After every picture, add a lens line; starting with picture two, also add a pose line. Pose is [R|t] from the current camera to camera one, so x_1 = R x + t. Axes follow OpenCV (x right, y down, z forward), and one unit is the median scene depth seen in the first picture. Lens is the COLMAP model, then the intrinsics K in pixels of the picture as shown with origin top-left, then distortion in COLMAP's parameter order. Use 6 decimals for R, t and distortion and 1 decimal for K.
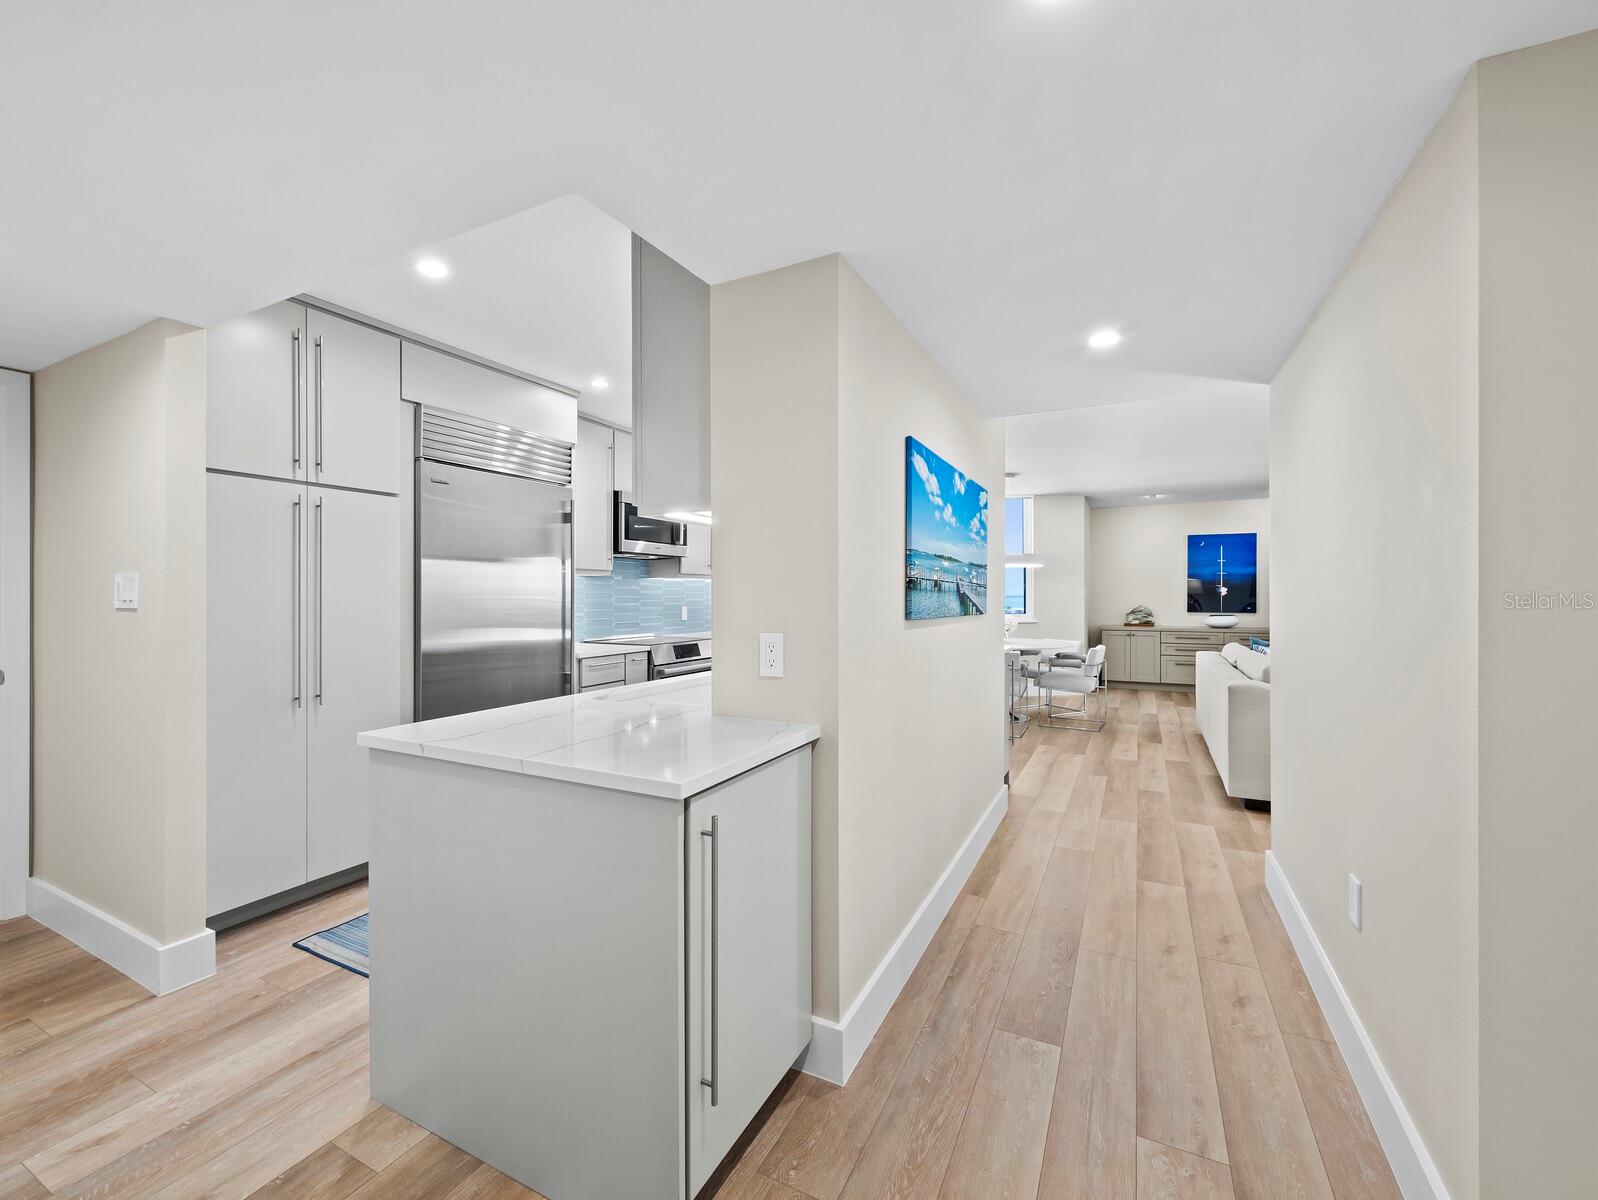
lens RADIAL K [[670.8, 0, 801.2], [0, 670.8, 596.2], [0, 0, 1]] dist [-0.001684, 0.000246]
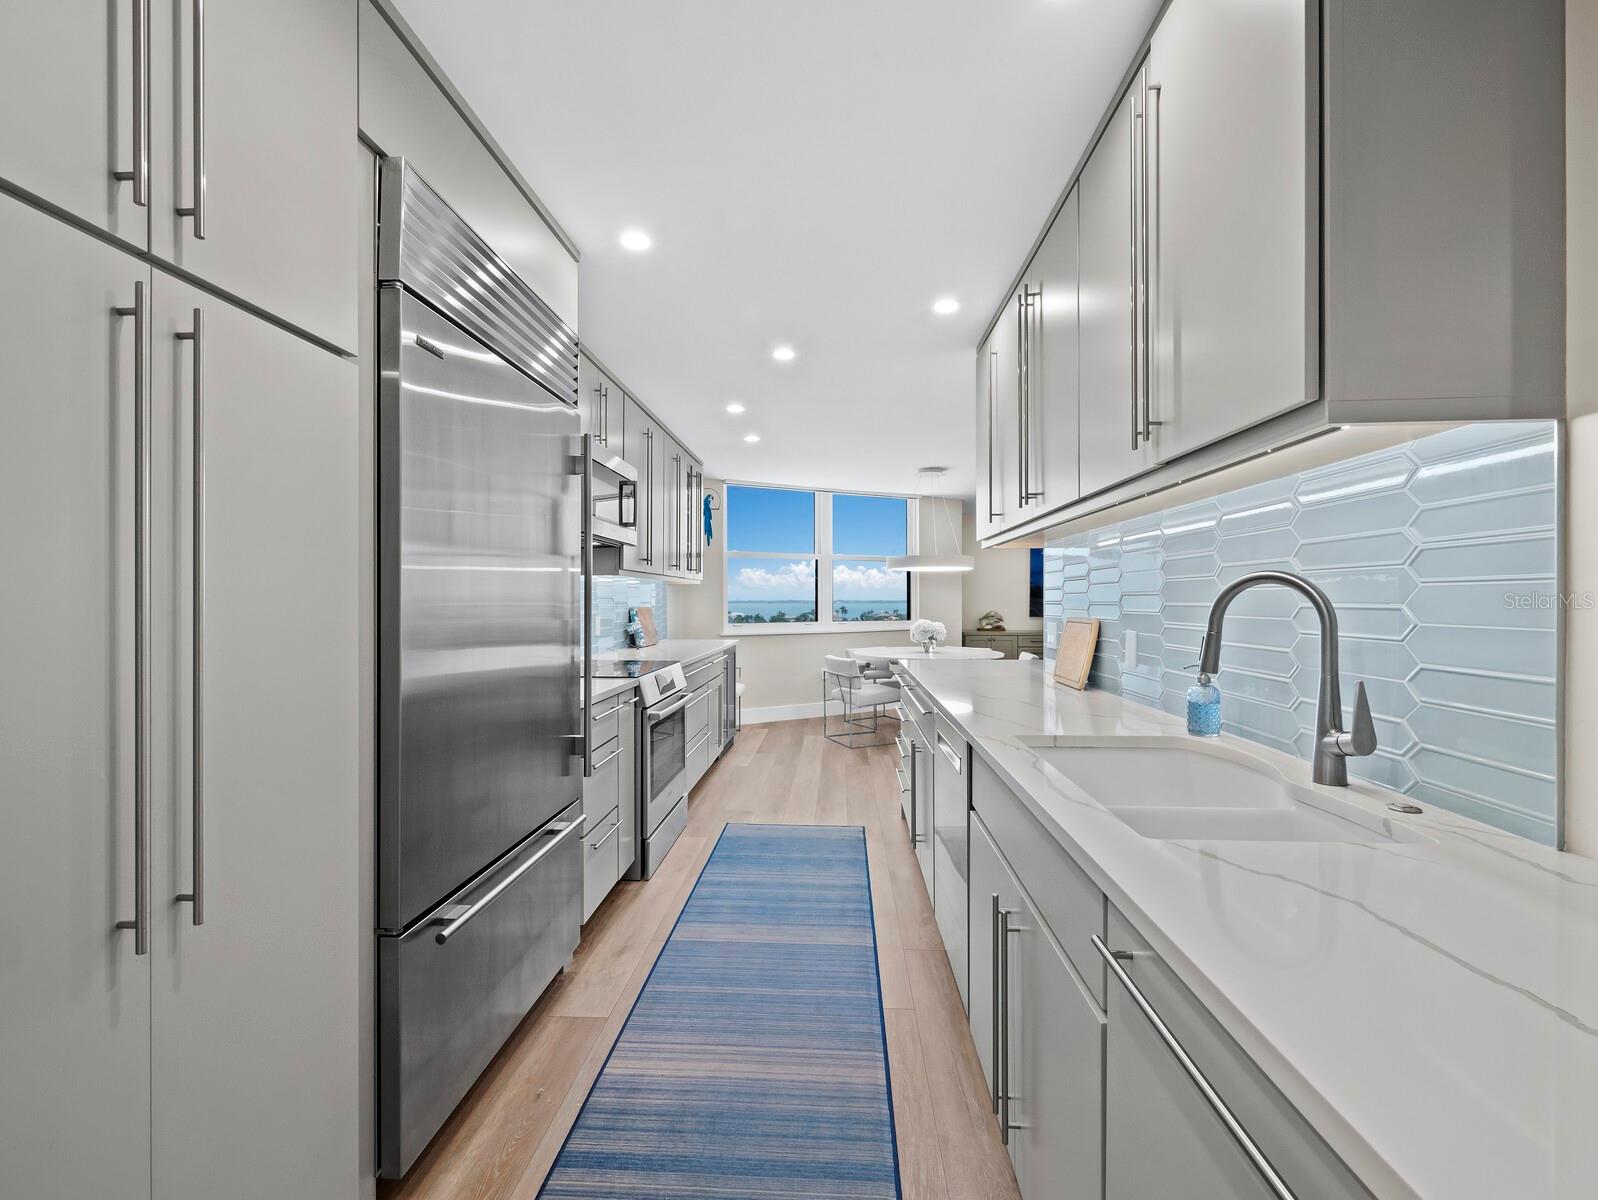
lens RADIAL K [[670.8, 0, 795.9], [0, 670.8, 600.5], [0, 0, 1]] dist [-0.001684, 0.000246]
pose [[0.920823, 0.001004, 0.389978, -0.485942], [-0.000582, 0.999999, -0.001199, -0.000763], [-0.389979, 0.000877, 0.920823, 0.486767]]
